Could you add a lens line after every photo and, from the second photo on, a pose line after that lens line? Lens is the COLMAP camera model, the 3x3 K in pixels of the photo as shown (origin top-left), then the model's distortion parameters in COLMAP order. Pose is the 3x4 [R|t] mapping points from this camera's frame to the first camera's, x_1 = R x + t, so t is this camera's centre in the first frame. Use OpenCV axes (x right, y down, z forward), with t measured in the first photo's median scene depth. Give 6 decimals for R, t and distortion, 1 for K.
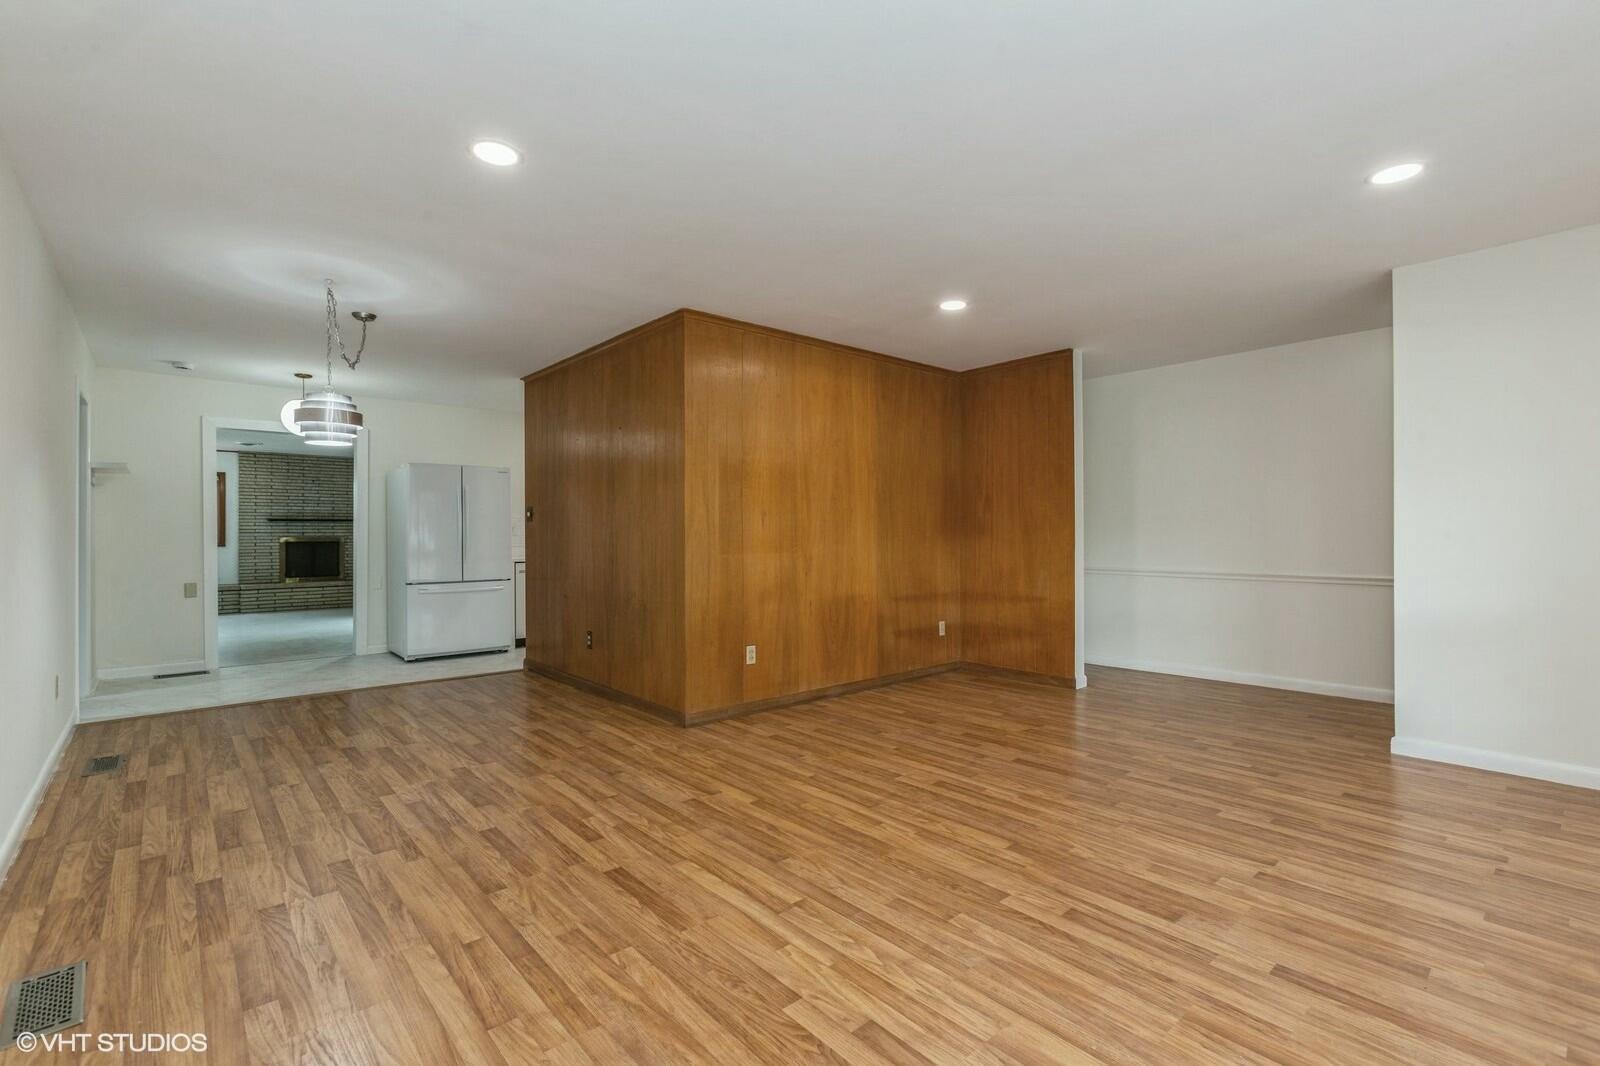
lens RADIAL K [[731.6, 0, 797.6], [0, 731.6, 537.8], [0, 0, 1]] dist [-0.000068, 0.000476]
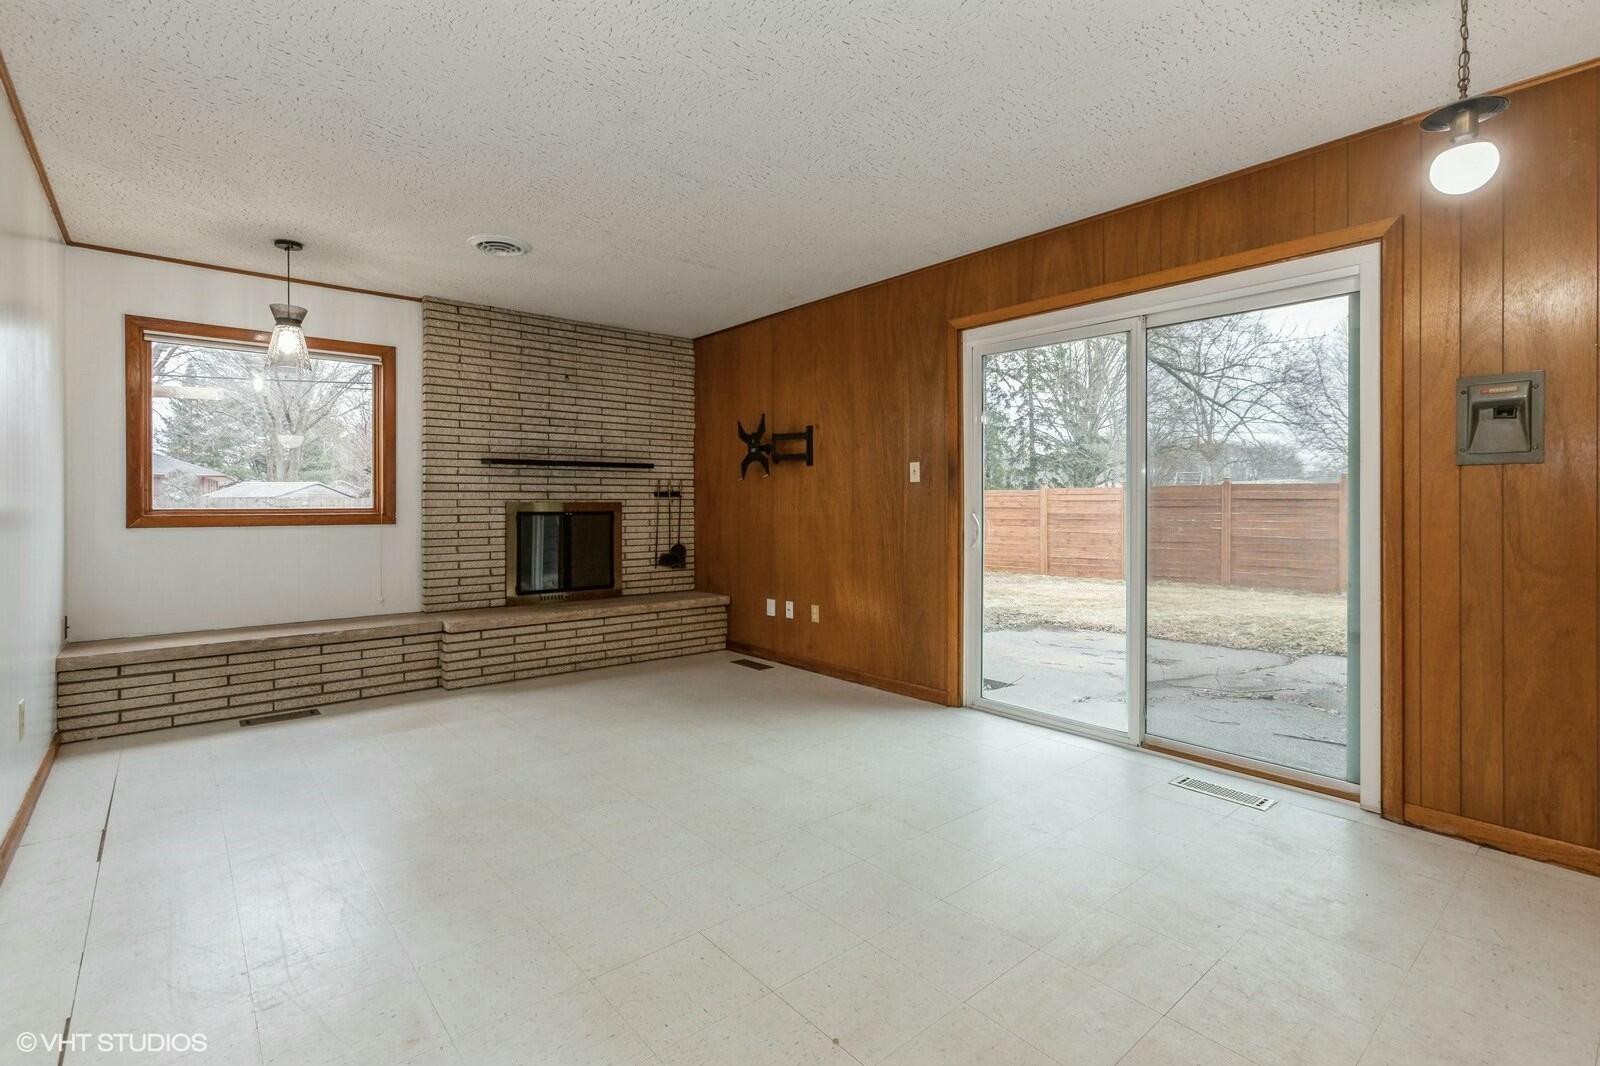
lens RADIAL K [[731.6, 0, 779.9], [0, 731.6, 504.4], [0, 0, 1]] dist [-0.000068, 0.000476]
pose [[0.999888, -0.000124, -0.014991, -0.549390], [0.000137, 1.000000, 0.000883, 0.000361], [0.014991, -0.000885, 0.999887, 0.578294]]
